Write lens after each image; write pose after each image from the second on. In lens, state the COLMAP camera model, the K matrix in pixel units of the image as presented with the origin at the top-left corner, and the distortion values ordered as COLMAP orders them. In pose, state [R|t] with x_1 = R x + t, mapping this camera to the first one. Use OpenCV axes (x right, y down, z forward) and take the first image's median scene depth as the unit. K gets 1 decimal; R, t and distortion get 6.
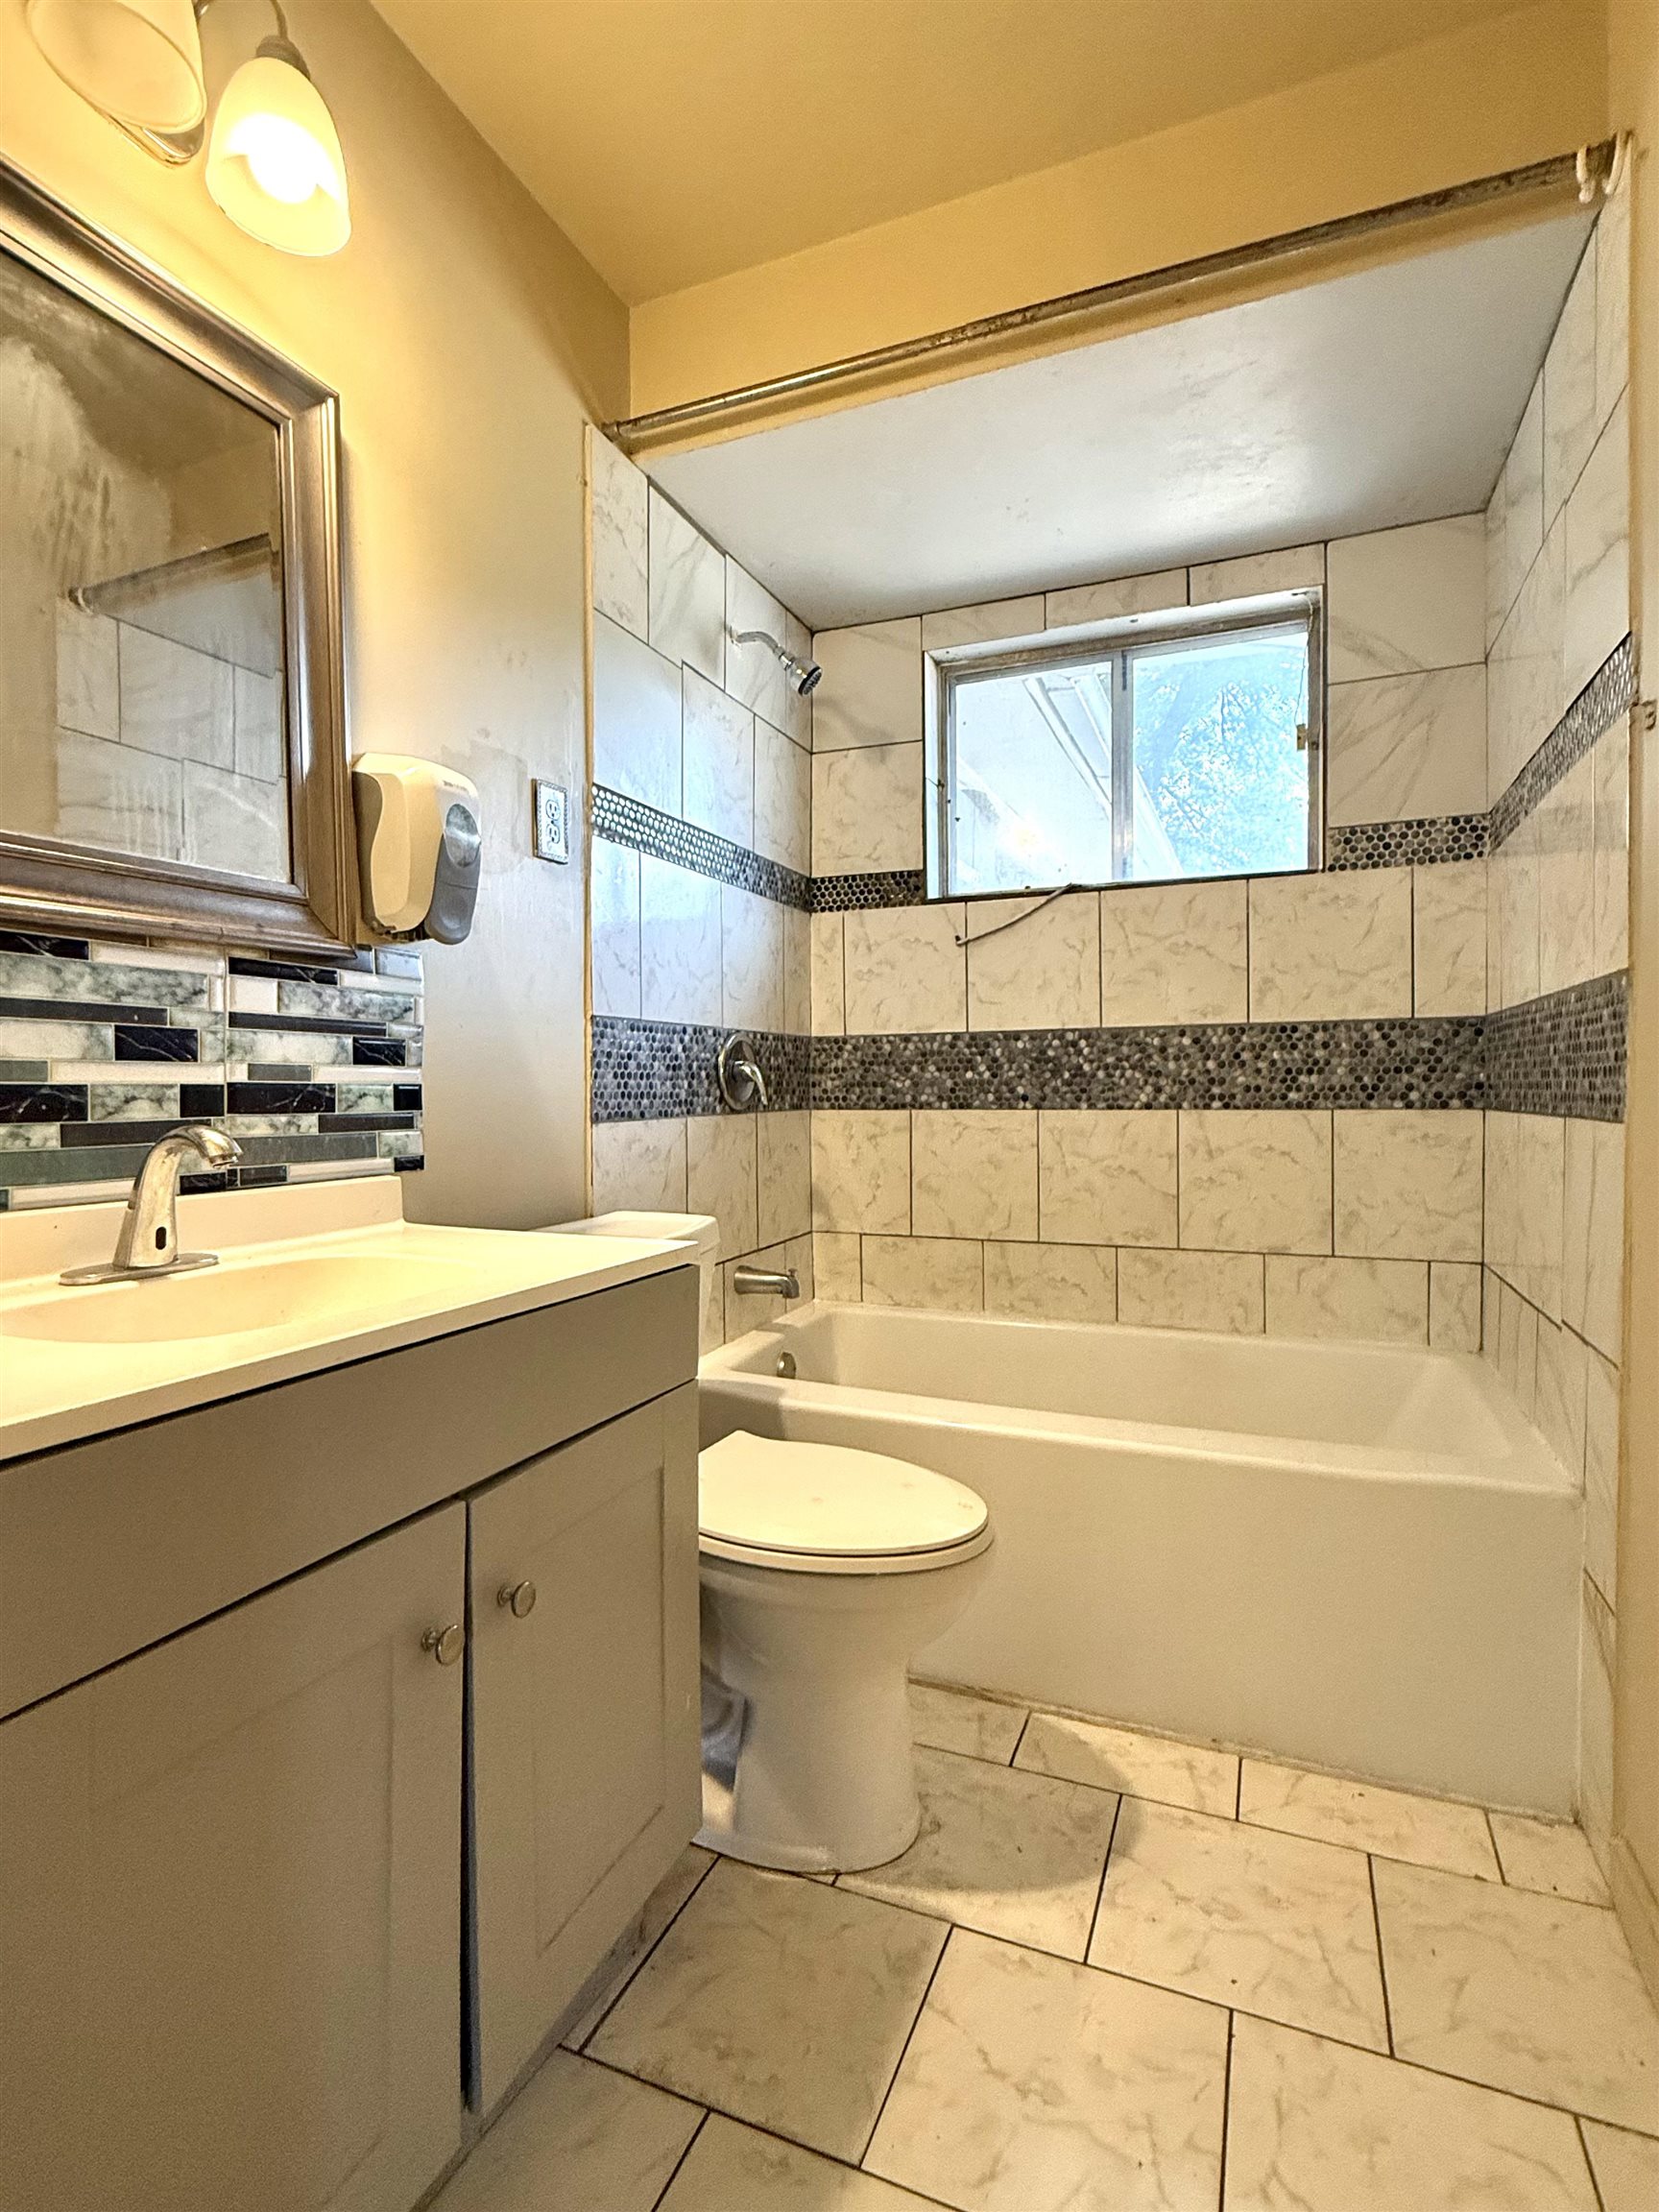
lens RADIAL K [[1065.3, 0, 831.7], [0, 1065.3, 1106.9], [0, 0, 1]] dist [-0.002916, -0.000844]
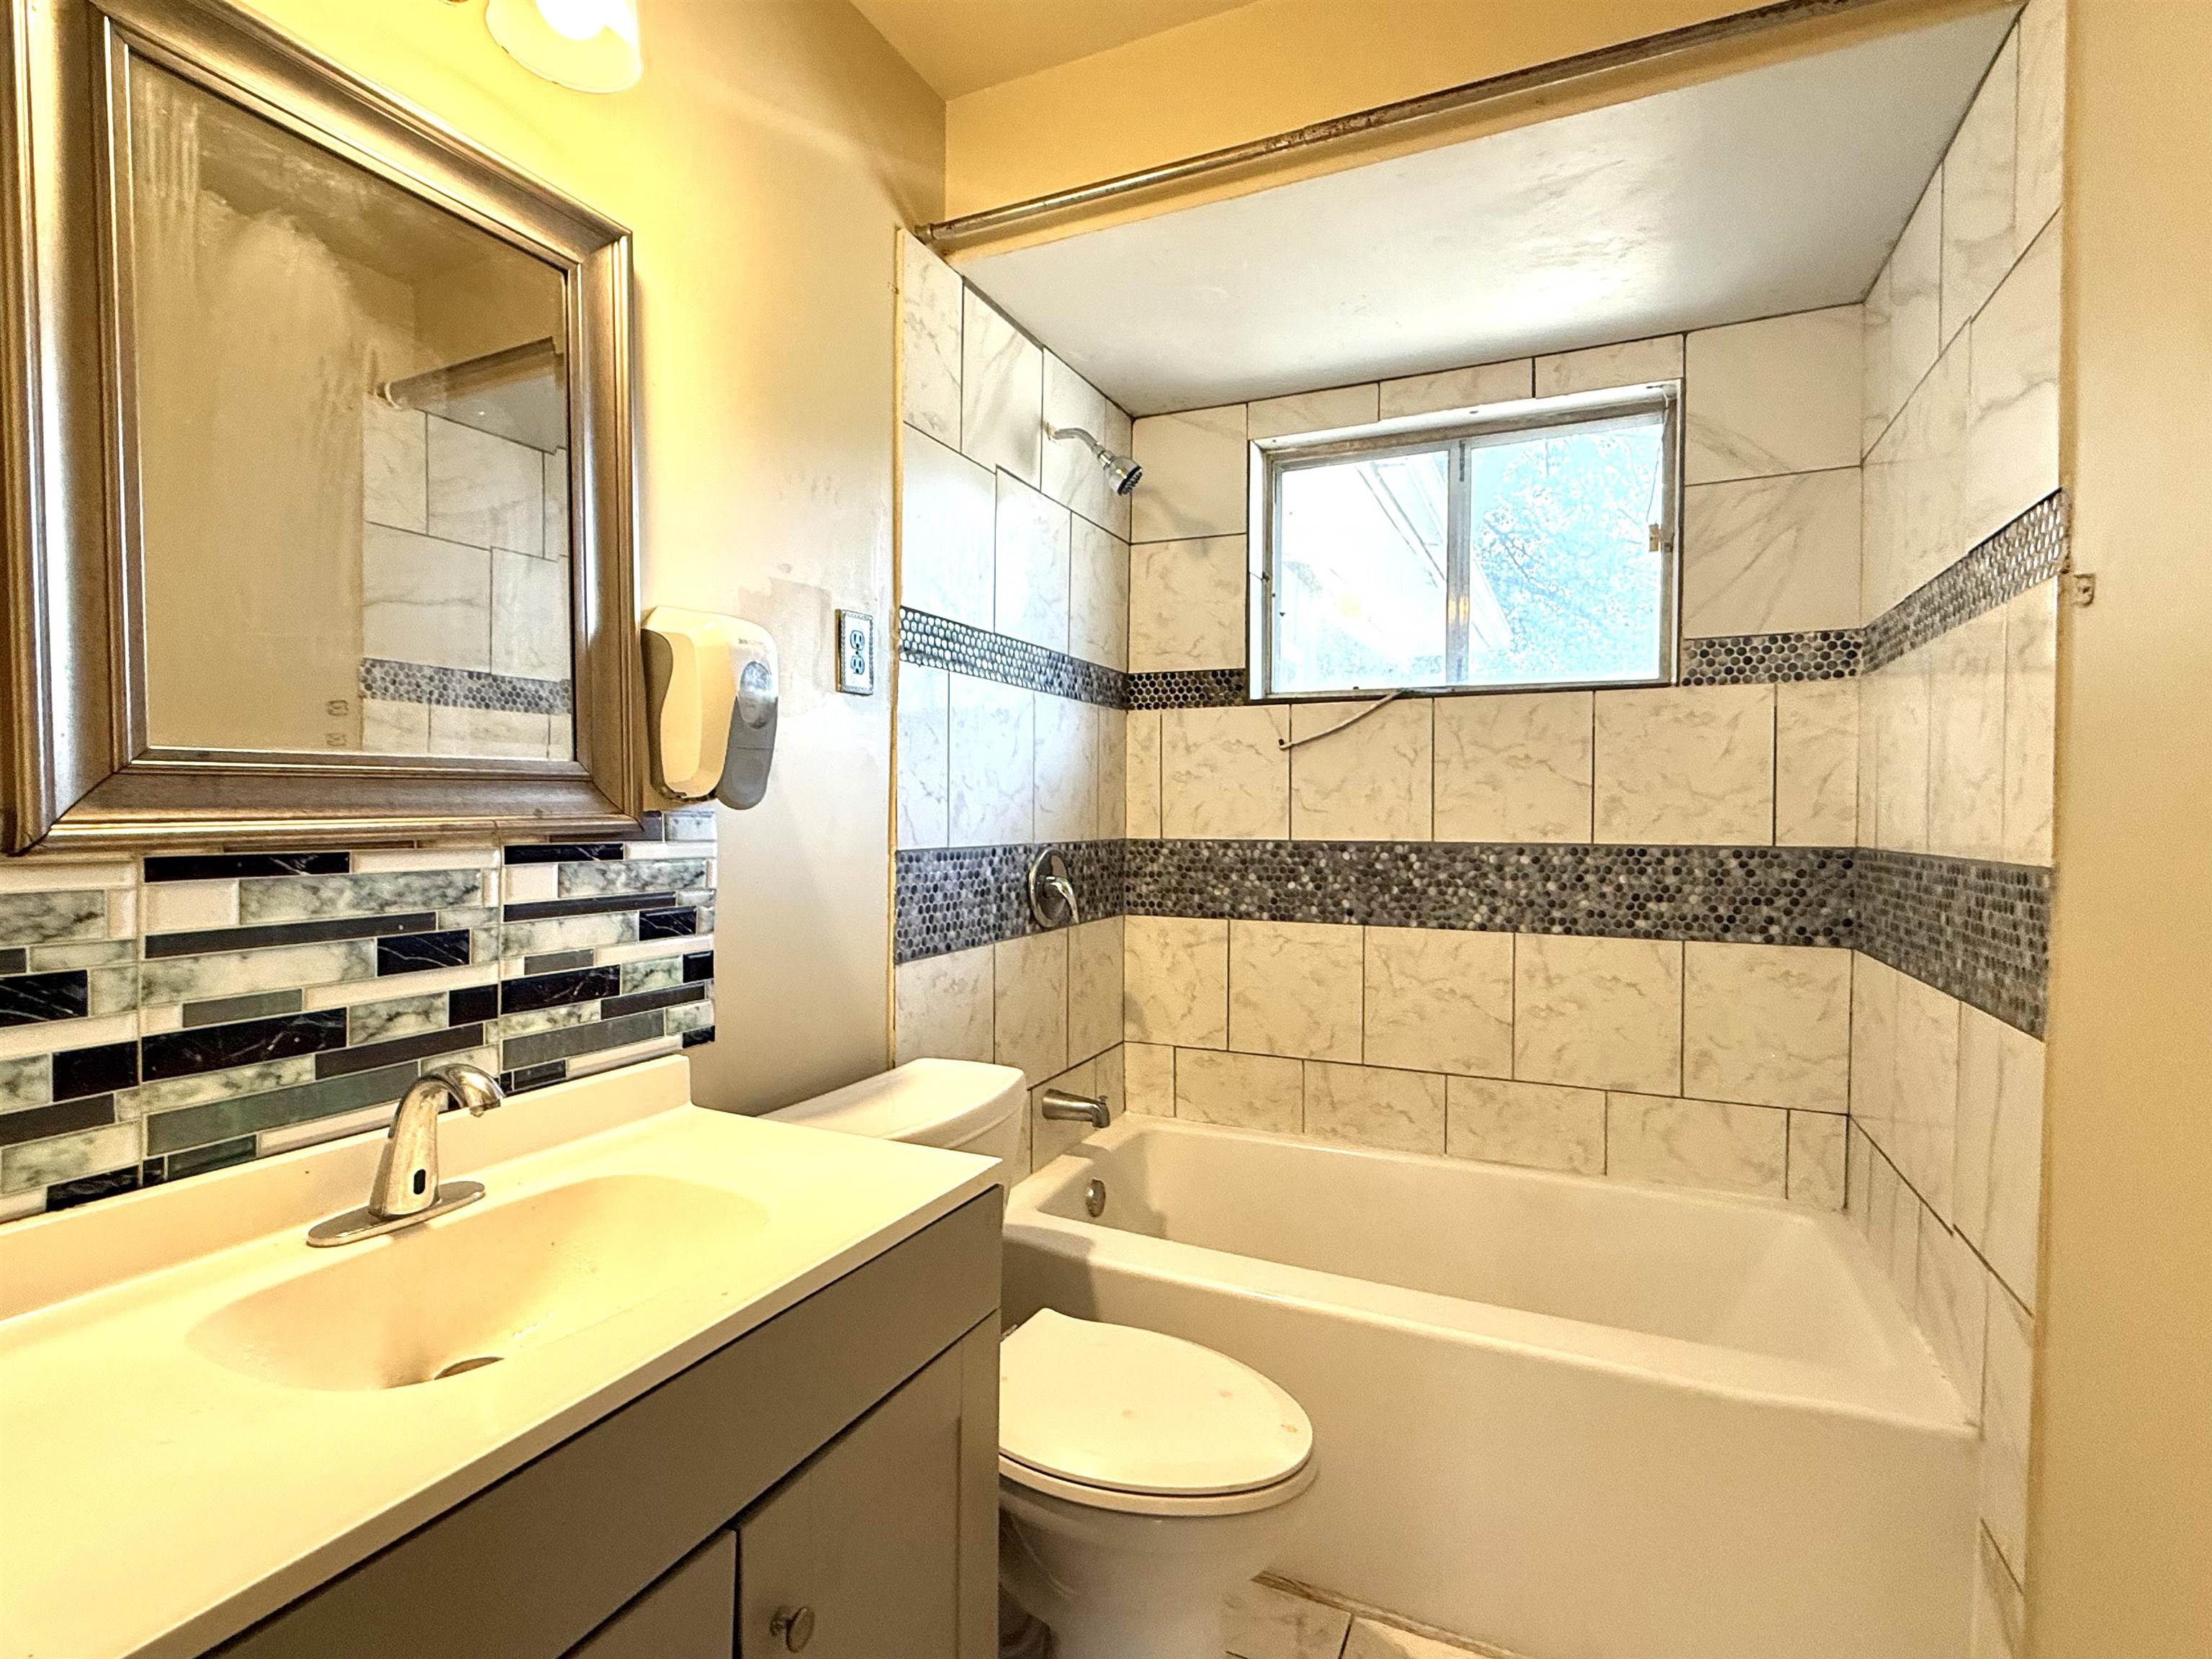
lens RADIAL K [[1065.5, 0, 1100.5], [0, 1065.5, 837.1], [0, 0, 1]] dist [-0.004915, 0.000149]
pose [[0.999098, 0.013265, -0.040347, -0.005229], [-0.013235, 0.999912, 0.001017, -0.099091], [0.040357, -0.000482, 0.999185, 0.056816]]
